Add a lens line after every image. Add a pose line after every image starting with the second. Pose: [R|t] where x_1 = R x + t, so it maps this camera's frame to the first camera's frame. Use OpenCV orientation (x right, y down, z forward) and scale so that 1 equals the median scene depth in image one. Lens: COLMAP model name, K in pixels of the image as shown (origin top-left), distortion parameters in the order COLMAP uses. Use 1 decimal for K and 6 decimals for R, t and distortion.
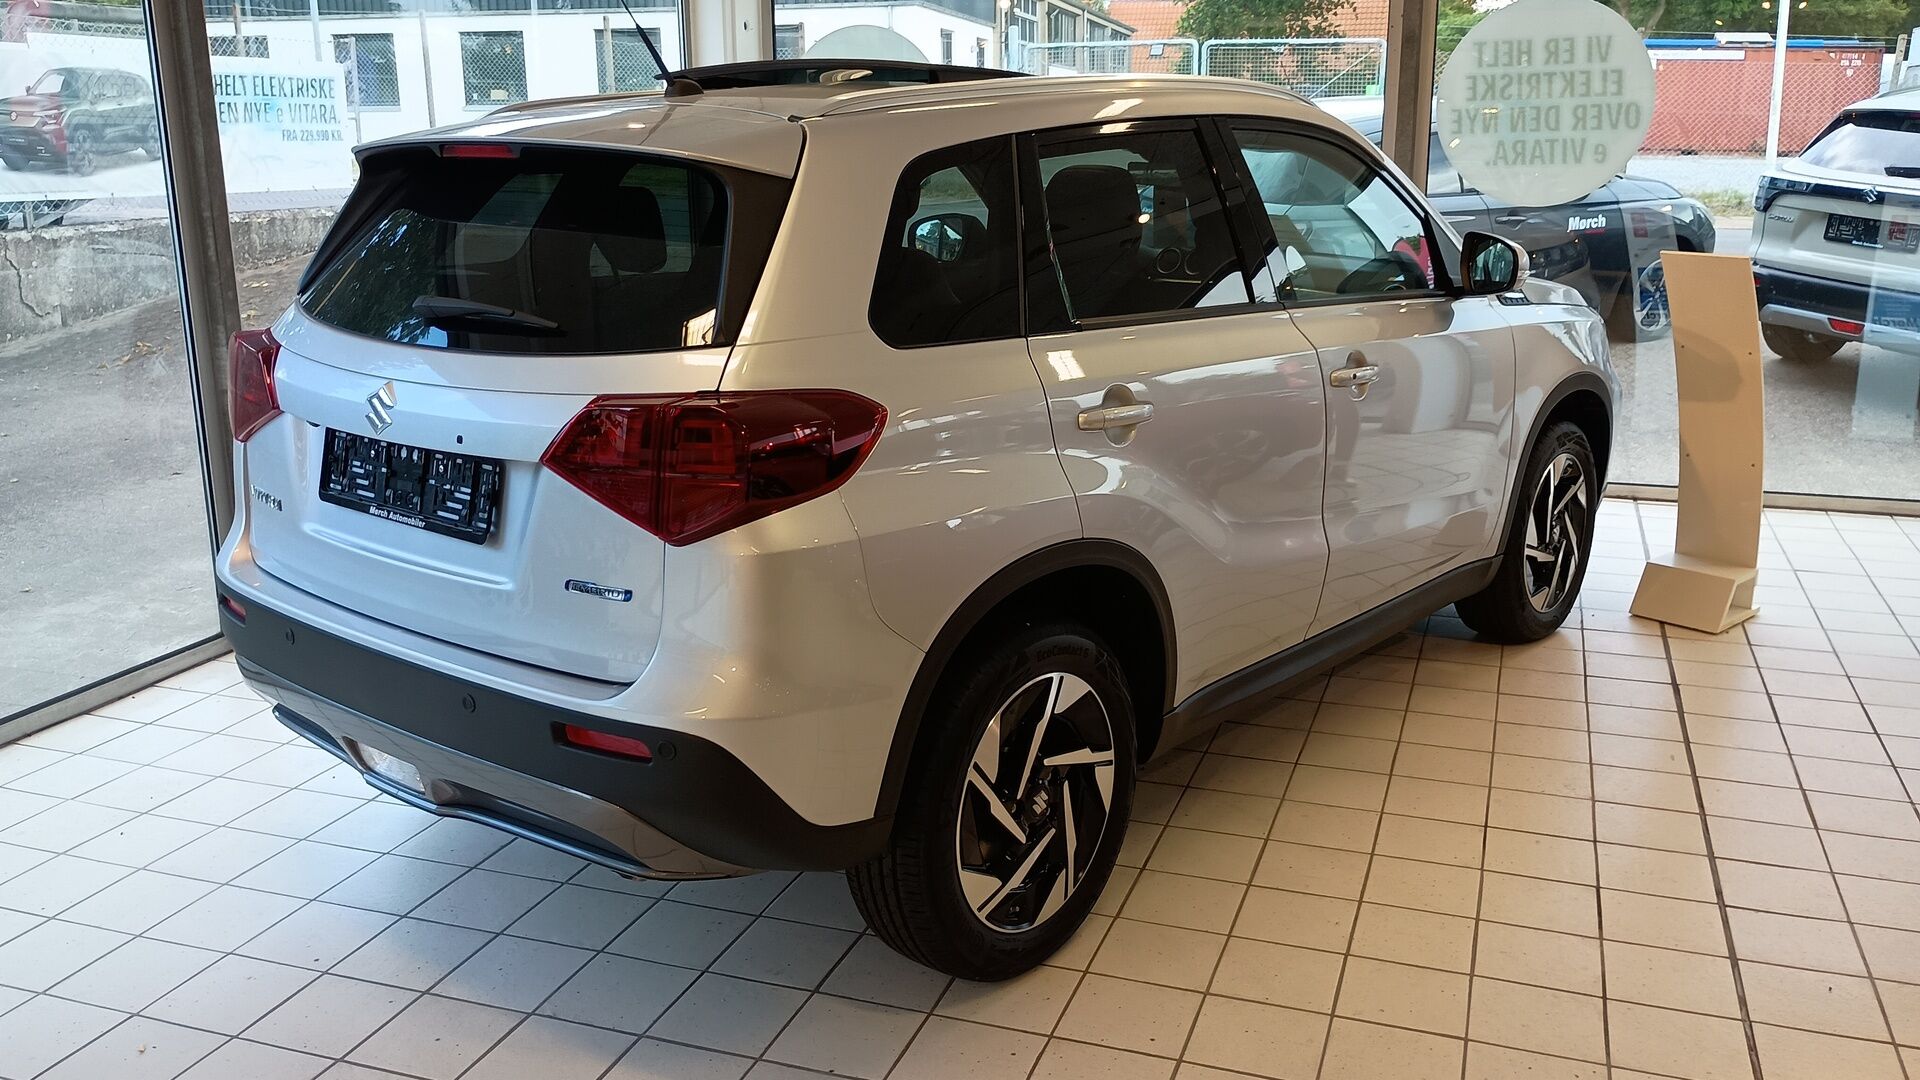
lens RADIAL K [[1605.3, 0, 956.6], [0, 1605.3, 524.9], [0, 0, 1]] dist [0.036343, -0.072958]
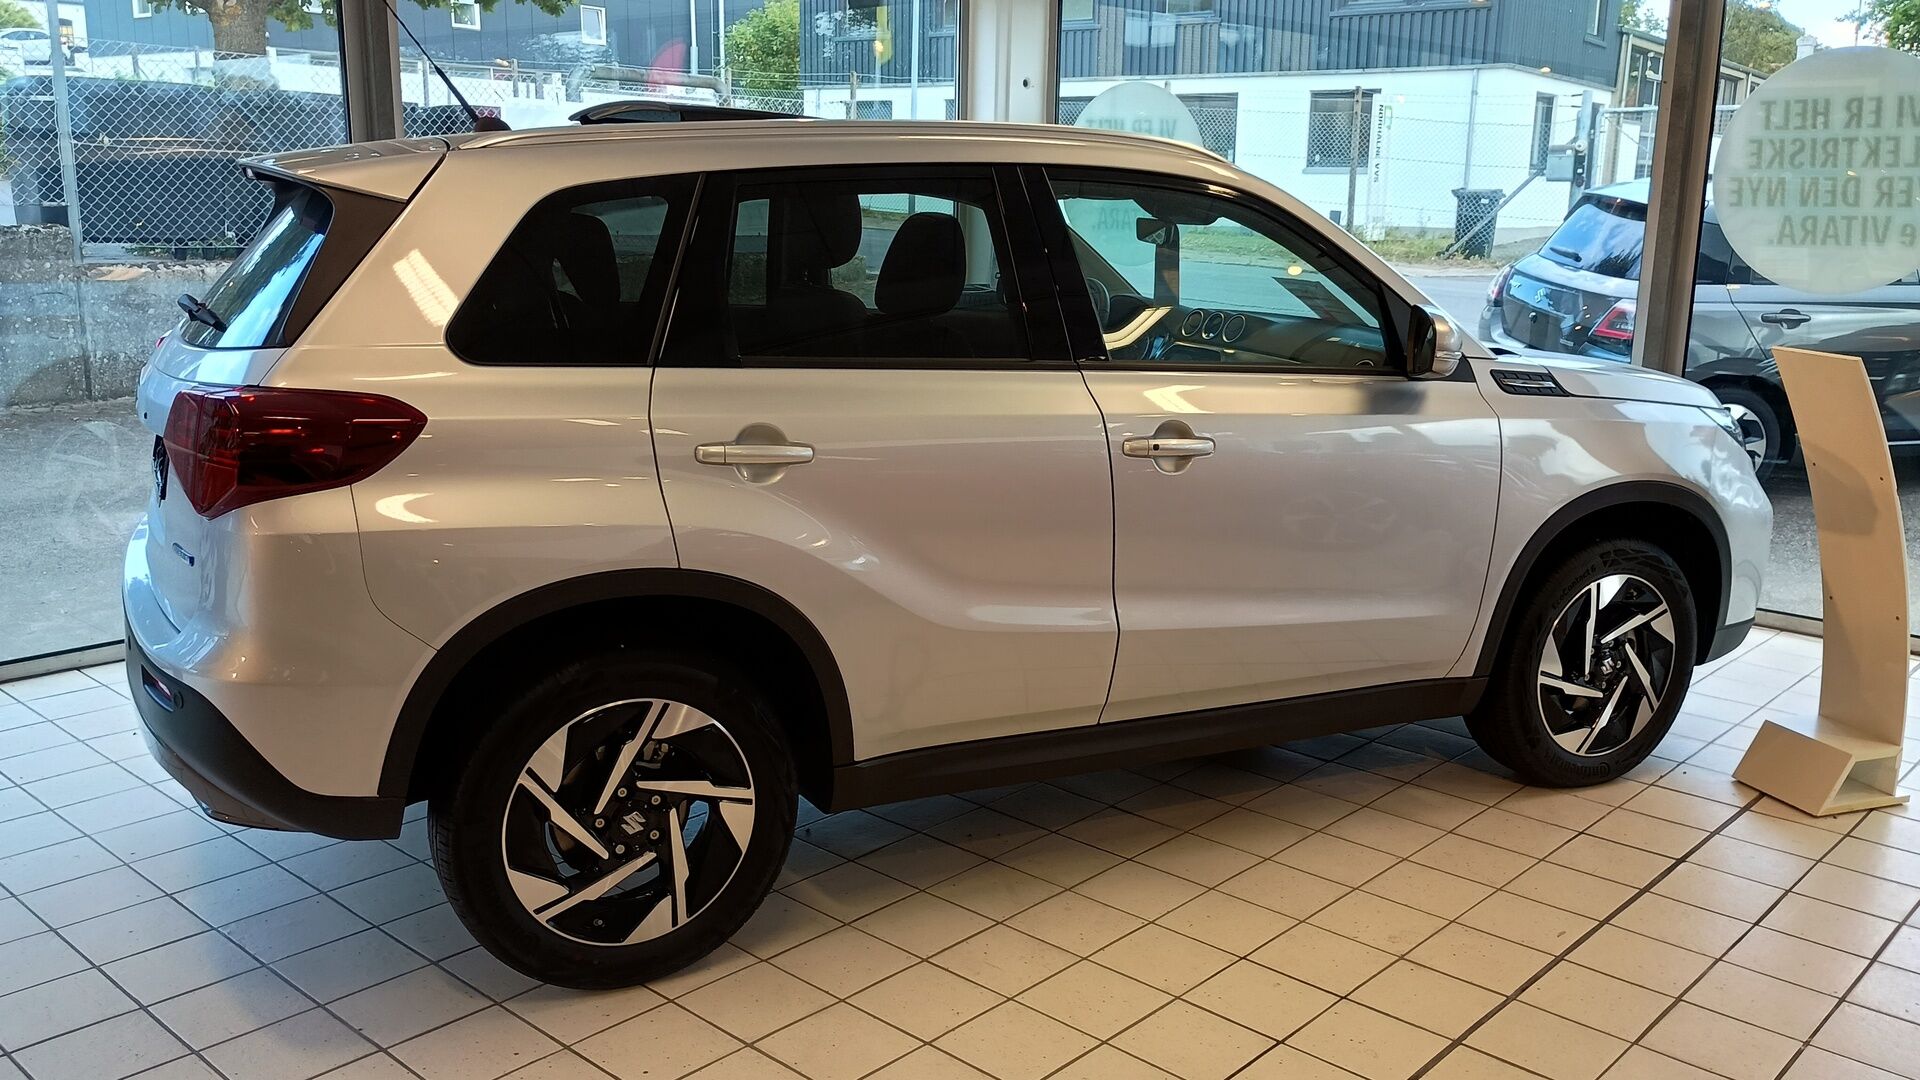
lens RADIAL K [[1605.3, 0, 968.7], [0, 1605.3, 554.0], [0, 0, 1]] dist [0.036343, -0.072958]
pose [[0.920999, 0.113191, -0.372759, 0.349098], [-0.120799, 0.992672, 0.002965, -0.014457], [0.370363, 0.042298, 0.927923, 0.072517]]
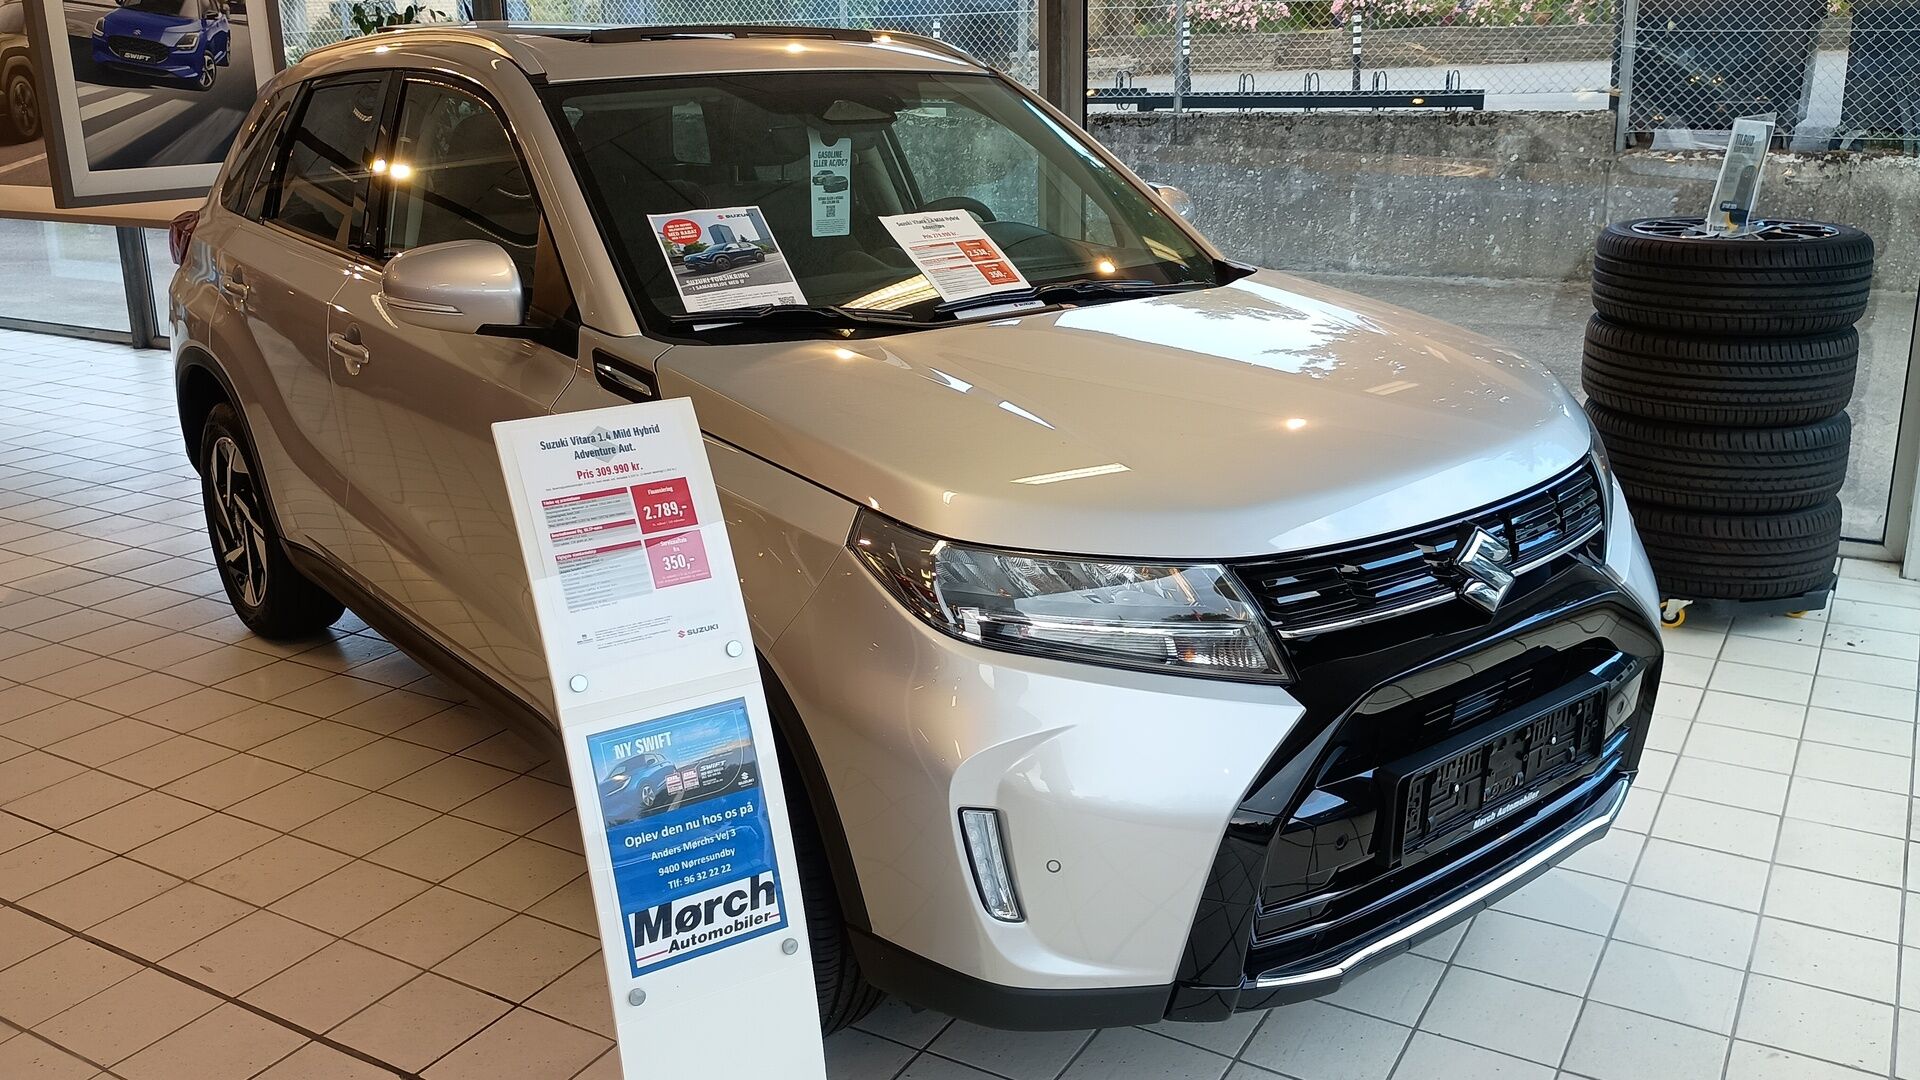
lens RADIAL K [[1605.3, 0, 965.4], [0, 1605.3, 533.4], [0, 0, 1]] dist [0.036343, -0.072958]
pose [[-0.183305, 0.291801, -0.938750, 0.779868], [-0.223119, 0.917660, 0.328813, -0.272442], [0.957401, 0.269726, -0.103105, 1.047391]]
